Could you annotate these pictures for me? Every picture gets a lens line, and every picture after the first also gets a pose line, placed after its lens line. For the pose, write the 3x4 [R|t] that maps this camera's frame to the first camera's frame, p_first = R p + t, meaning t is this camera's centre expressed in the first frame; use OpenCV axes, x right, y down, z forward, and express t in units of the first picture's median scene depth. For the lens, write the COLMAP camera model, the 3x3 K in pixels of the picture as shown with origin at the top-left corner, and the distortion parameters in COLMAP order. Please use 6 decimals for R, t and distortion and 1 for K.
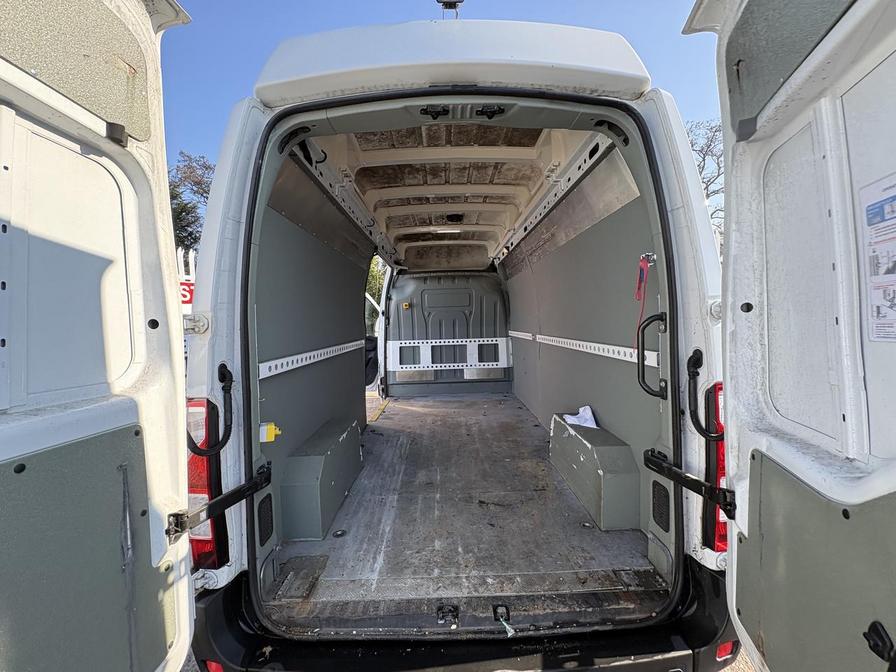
lens RADIAL K [[355.0, 0, 448.1], [0, 355.0, 335.5], [0, 0, 1]] dist [-0.002726, 0.001301]
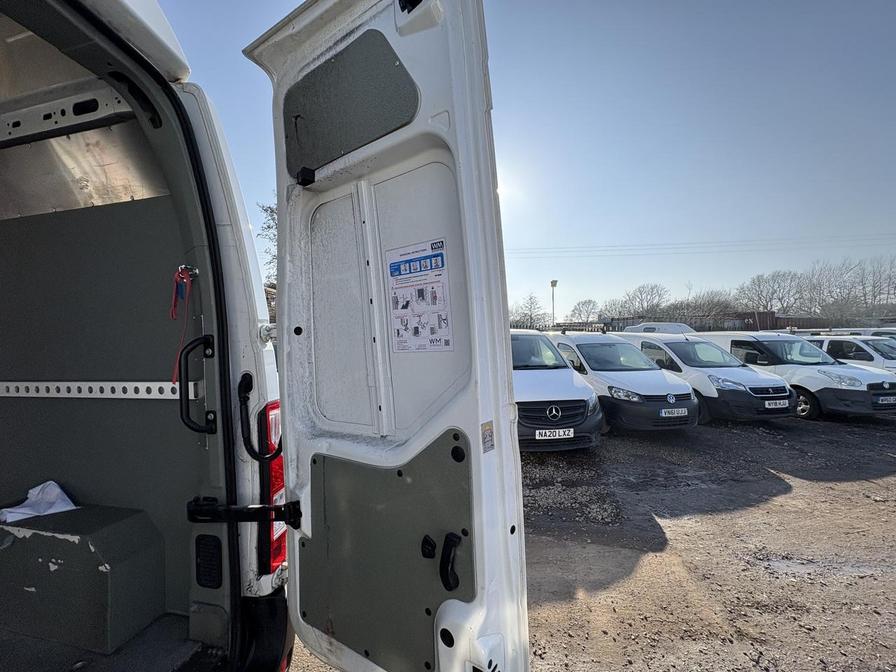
lens RADIAL K [[355.0, 0, 449.2], [0, 355.0, 335.6], [0, 0, 1]] dist [-0.002726, 0.001301]
pose [[0.242424, 0.032318, 0.969632, -0.117643], [0.059976, 0.997034, -0.048226, 0.016903], [-0.968315, 0.069846, 0.239767, 0.224014]]
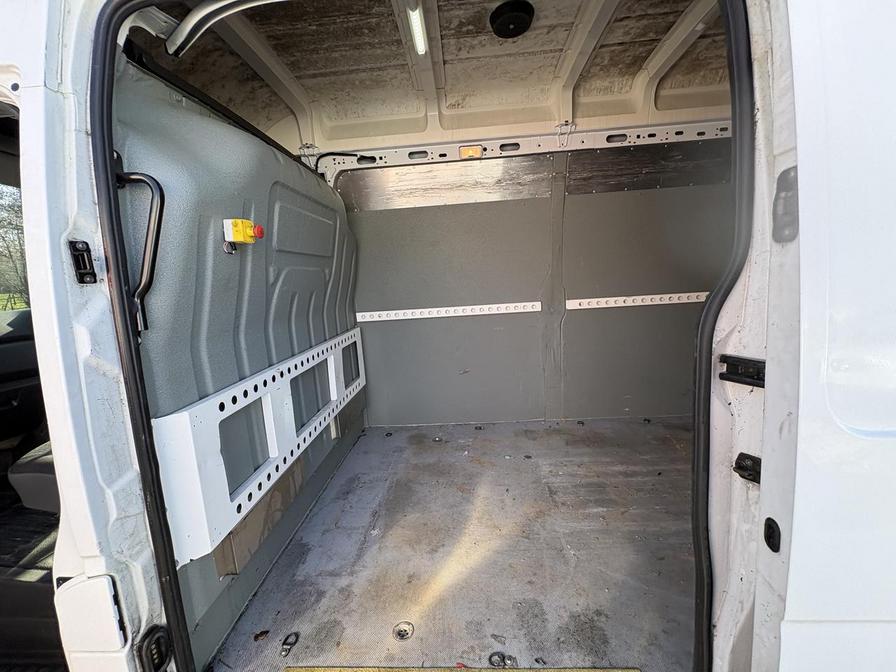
lens RADIAL K [[355.0, 0, 448.0], [0, 355.0, 340.9], [0, 0, 1]] dist [-0.002726, 0.001301]
pose [[0.070390, -0.151134, 0.986004, -0.922404], [0.105668, 0.984024, 0.143287, -0.097137], [-0.991907, 0.094103, 0.085236, 2.322110]]
